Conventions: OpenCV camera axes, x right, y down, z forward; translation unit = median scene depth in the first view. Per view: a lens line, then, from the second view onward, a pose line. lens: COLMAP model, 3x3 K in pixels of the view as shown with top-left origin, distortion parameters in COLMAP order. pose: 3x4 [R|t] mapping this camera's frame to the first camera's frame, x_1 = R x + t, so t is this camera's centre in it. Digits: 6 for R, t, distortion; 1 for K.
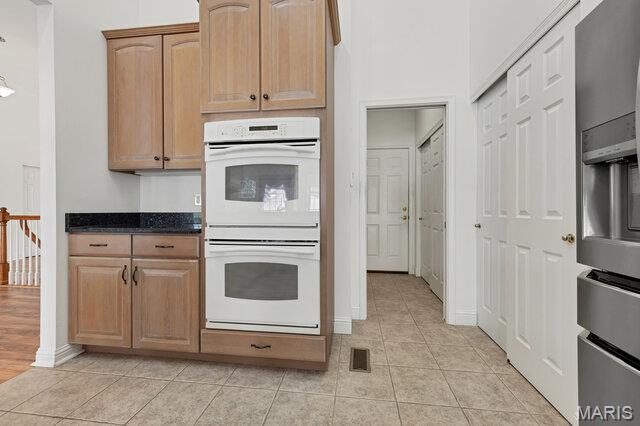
lens RADIAL K [[260.4, 0, 321.4], [0, 260.4, 210.2], [0, 0, 1]] dist [-0.001935, -0.000413]
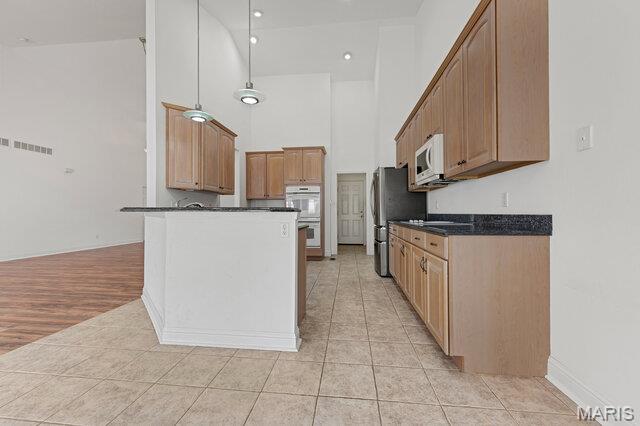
lens RADIAL K [[260.4, 0, 321.4], [0, 260.4, 210.2], [0, 0, 1]] dist [-0.001935, -0.000413]
pose [[0.999681, -0.001340, 0.025217, -0.074765], [0.001537, 0.999968, -0.007829, -0.008379], [-0.025206, 0.007865, 0.999651, -2.368887]]
